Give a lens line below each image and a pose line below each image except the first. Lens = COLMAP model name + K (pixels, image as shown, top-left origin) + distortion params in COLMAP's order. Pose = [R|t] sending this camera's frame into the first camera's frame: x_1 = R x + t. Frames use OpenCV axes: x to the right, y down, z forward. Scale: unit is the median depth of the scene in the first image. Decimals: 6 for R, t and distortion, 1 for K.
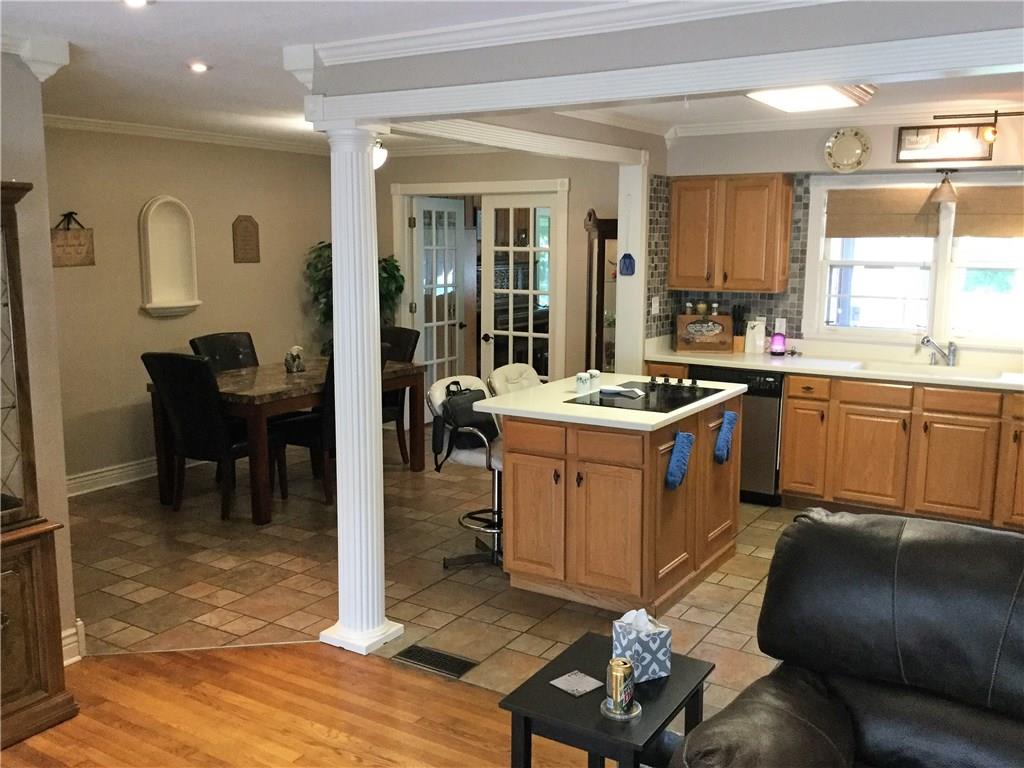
lens RADIAL K [[933.8, 0, 512.0], [0, 933.8, 384.0], [0, 0, 1]] dist [0.142279, -0.262228]
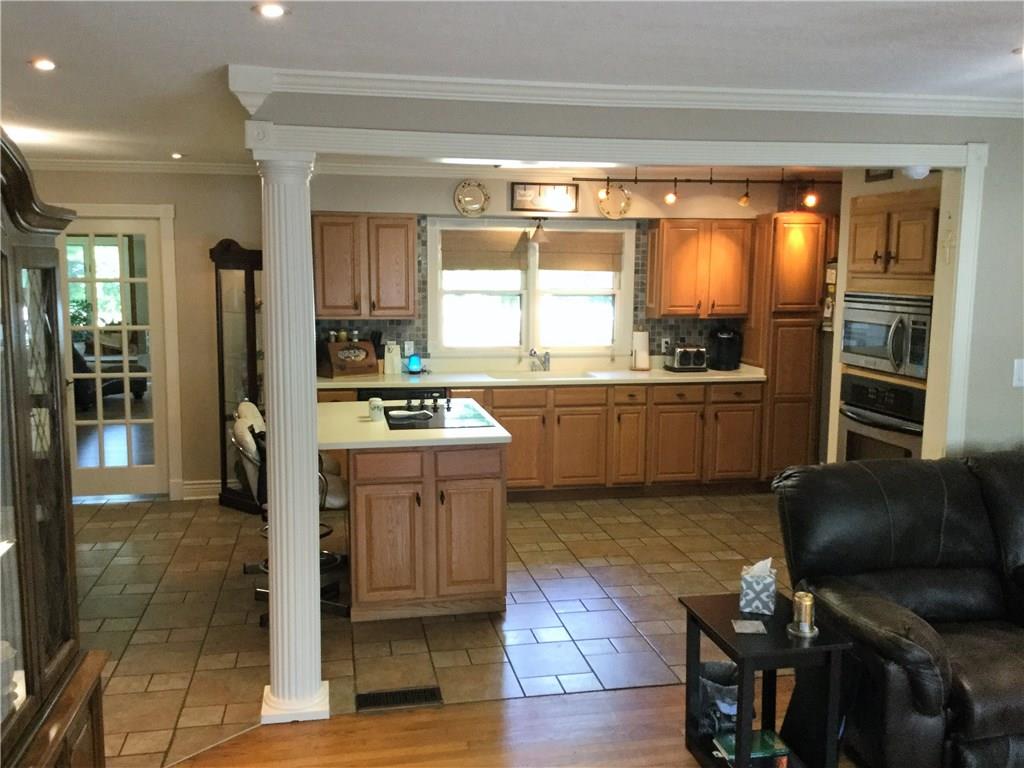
lens RADIAL K [[929.1, 0, 512.0], [0, 929.1, 384.0], [0, 0, 1]] dist [0.135088, -0.178569]
pose [[0.730483, -0.087438, 0.677310, -0.409177], [0.104670, 0.994386, 0.015484, -0.024923], [-0.674862, 0.059583, 0.735535, 0.109257]]
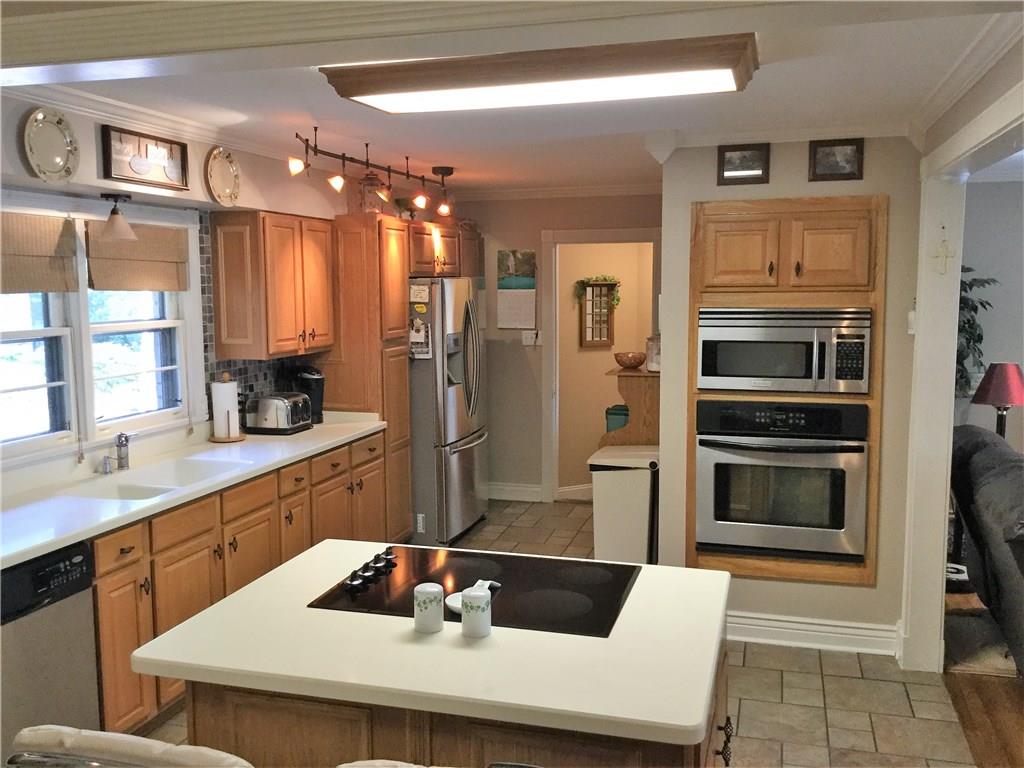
lens RADIAL K [[933.8, 0, 512.0], [0, 933.8, 384.0], [0, 0, 1]] dist [0.142279, -0.262228]
pose [[-0.269219, -0.109026, 0.956888, -0.288353], [0.155928, 0.975528, 0.155020, -0.142777], [-0.950372, 0.190940, -0.245631, 0.860537]]
